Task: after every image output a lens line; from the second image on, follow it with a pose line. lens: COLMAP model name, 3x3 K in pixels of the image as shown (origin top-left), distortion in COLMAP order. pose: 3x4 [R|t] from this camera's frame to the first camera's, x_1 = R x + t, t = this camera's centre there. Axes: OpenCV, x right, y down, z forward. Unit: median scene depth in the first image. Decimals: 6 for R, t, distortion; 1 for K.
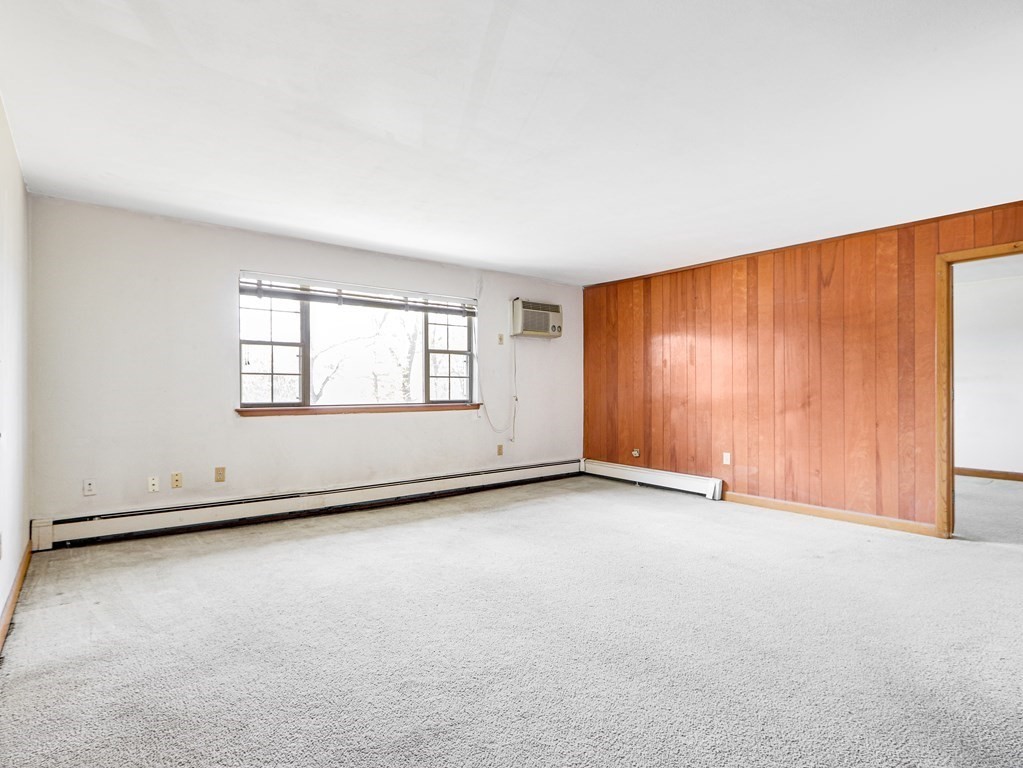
lens RADIAL K [[522.1, 0, 438.9], [0, 522.1, 400.9], [0, 0, 1]] dist [-0.001113, -0.000576]
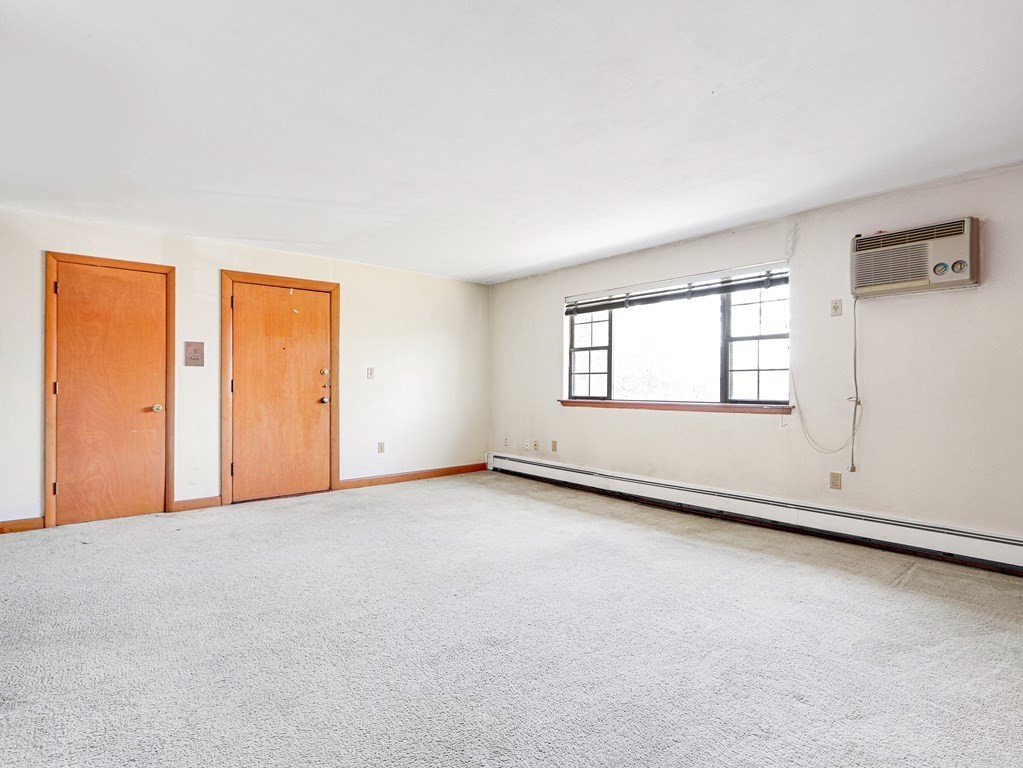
lens RADIAL K [[522.1, 0, 482.4], [0, 522.1, 384.5], [0, 0, 1]] dist [-0.001113, -0.000576]
pose [[0.073369, -0.000615, -0.997305, 0.826963], [-0.022033, 0.999755, -0.002237, -0.014753], [0.997061, 0.022137, 0.073338, 0.598662]]
